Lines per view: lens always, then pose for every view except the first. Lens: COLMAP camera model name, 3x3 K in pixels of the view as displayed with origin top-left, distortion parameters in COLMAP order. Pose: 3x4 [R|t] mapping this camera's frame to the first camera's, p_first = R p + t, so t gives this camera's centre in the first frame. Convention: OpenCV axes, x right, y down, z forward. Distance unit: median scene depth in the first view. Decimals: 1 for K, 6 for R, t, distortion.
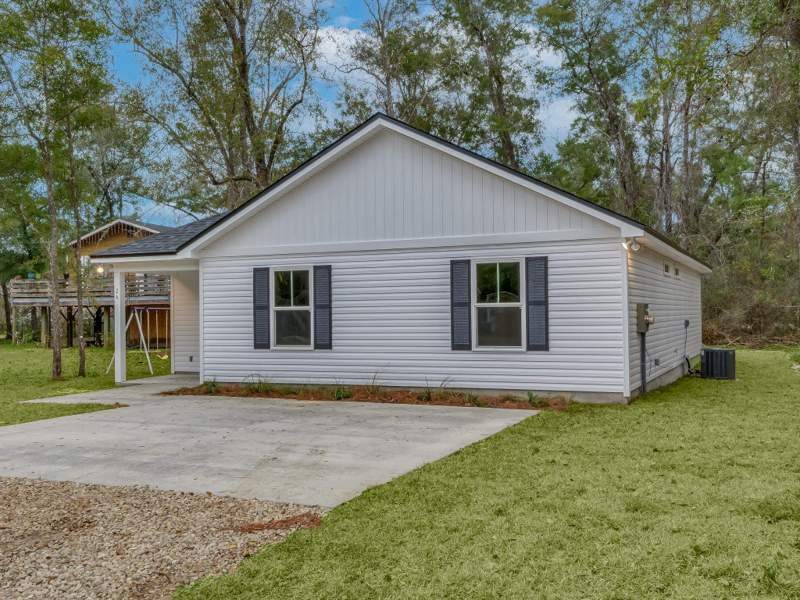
lens RADIAL K [[855.2, 0, 414.8], [0, 855.2, 300.0], [0, 0, 1]] dist [0.003103, 0.004255]
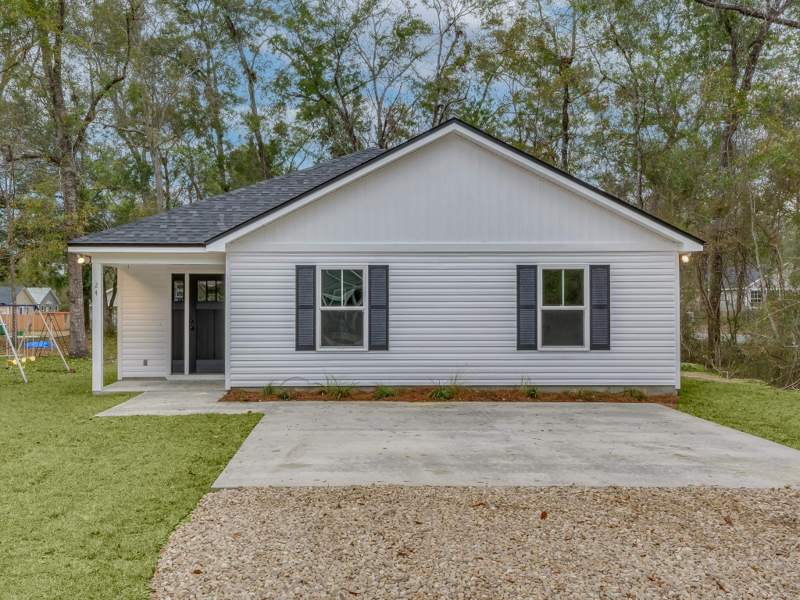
lens RADIAL K [[749.9, 0, 374.4], [0, 749.9, 298.3], [0, 0, 1]] dist [0.012408, 0.002412]
pose [[0.904424, 0.020428, 0.426146, -0.482675], [-0.016066, 0.999775, -0.013827, 0.009736], [-0.426333, 0.005659, 0.904548, 0.221401]]
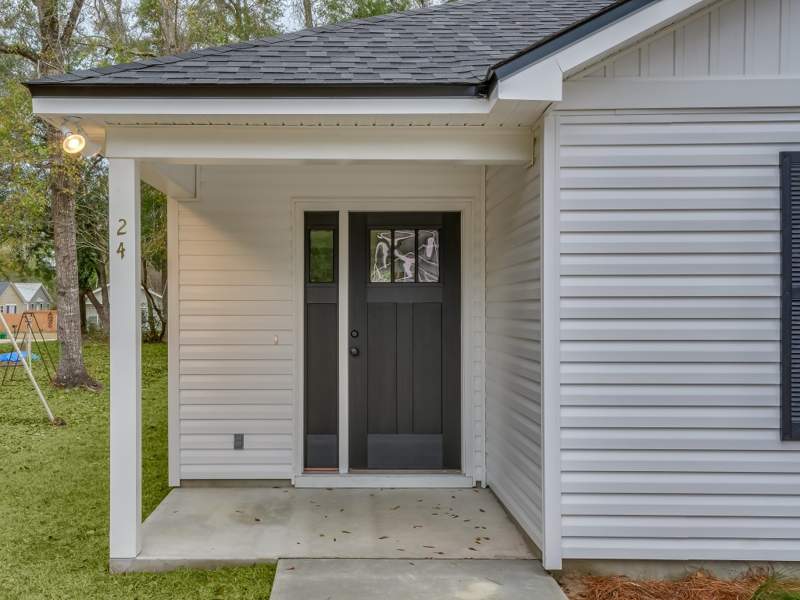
lens RADIAL K [[875.1, 0, 365.0], [0, 875.1, 301.2], [0, 0, 1]] dist [0.014314, 0.016355]
pose [[0.925761, 0.016781, 0.377737, -0.441733], [-0.015861, 0.999859, -0.005546, 0.015689], [-0.377777, -0.000857, 0.925896, 0.817212]]
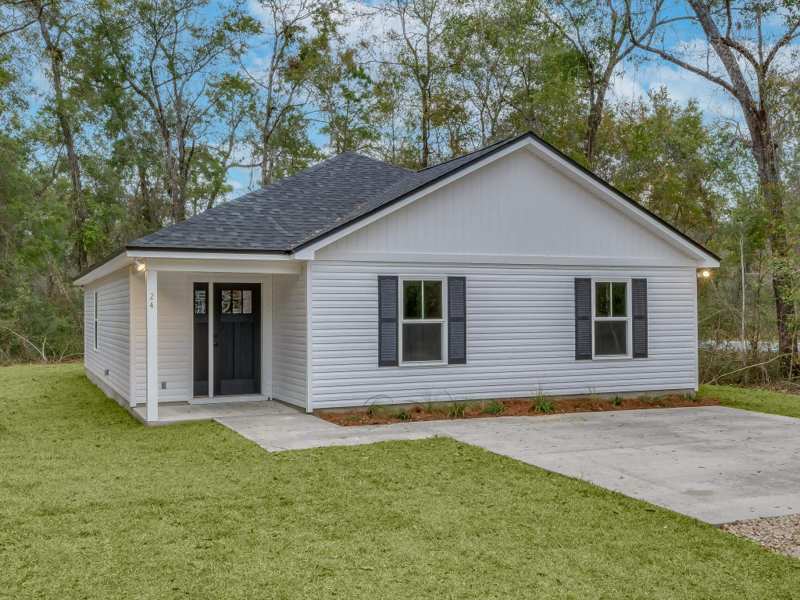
lens RADIAL K [[855.2, 0, 414.8], [0, 855.2, 300.0], [0, 0, 1]] dist [0.003103, 0.004255]
pose [[0.668181, 0.026955, 0.743511, -0.858085], [-0.004645, 0.999475, -0.032061, 0.016944], [-0.743985, 0.017969, 0.667955, 0.394560]]
